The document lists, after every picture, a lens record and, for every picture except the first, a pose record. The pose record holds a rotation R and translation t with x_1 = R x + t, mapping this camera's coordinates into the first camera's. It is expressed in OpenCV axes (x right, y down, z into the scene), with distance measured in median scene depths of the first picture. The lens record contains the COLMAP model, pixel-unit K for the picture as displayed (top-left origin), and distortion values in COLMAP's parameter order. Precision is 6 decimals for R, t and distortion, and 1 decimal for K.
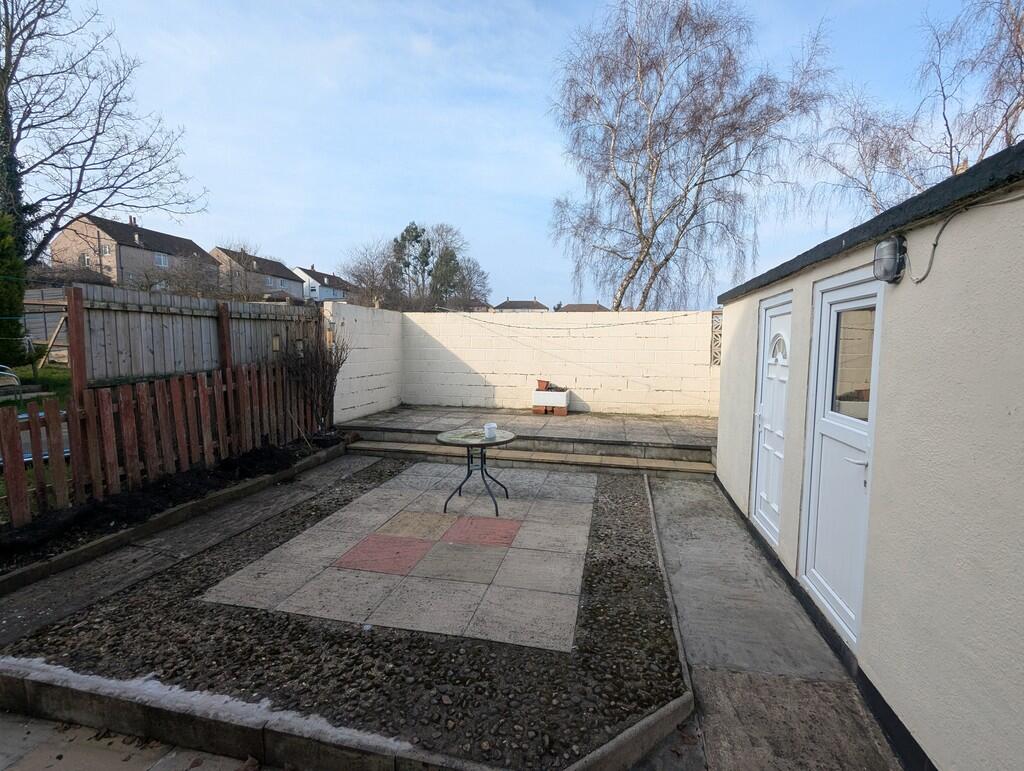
lens RADIAL K [[489.7, 0, 512.0], [0, 489.7, 385.5], [0, 0, 1]] dist [-0.000629, 0.001202]
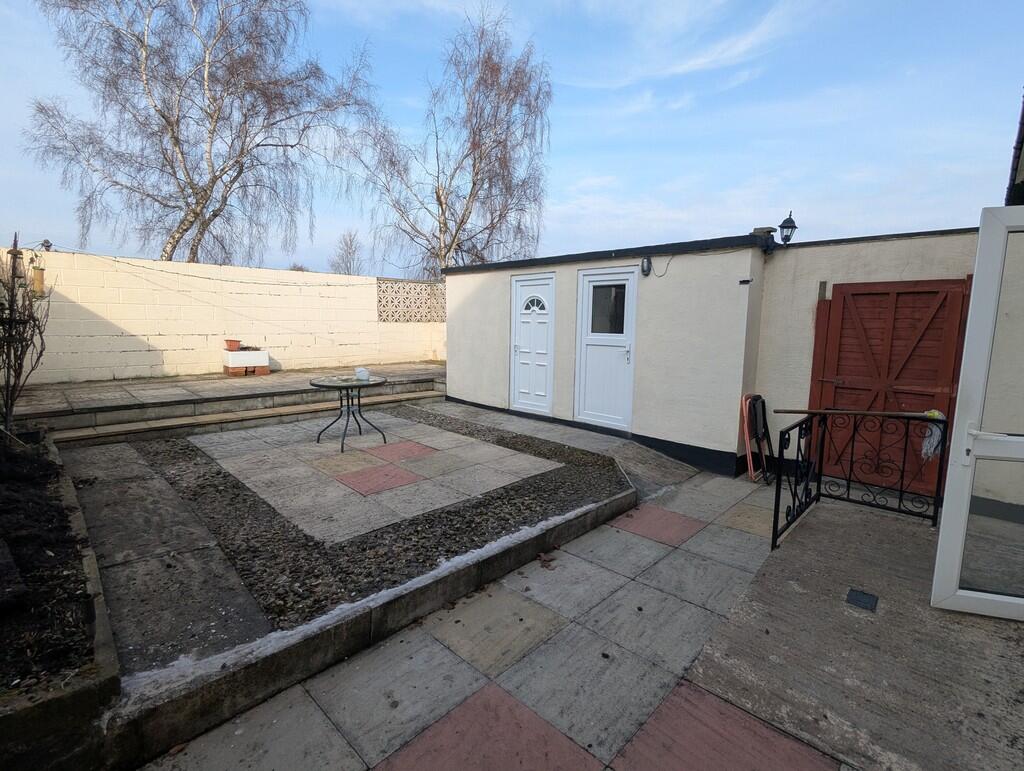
lens RADIAL K [[489.7, 0, 512.0], [0, 489.7, 385.5], [0, 0, 1]] dist [-0.000629, 0.001202]
pose [[0.524537, -0.118062, 0.843162, -0.988437], [0.062746, 0.993006, 0.100009, 0.033137], [-0.849072, 0.000446, 0.528277, 0.131366]]
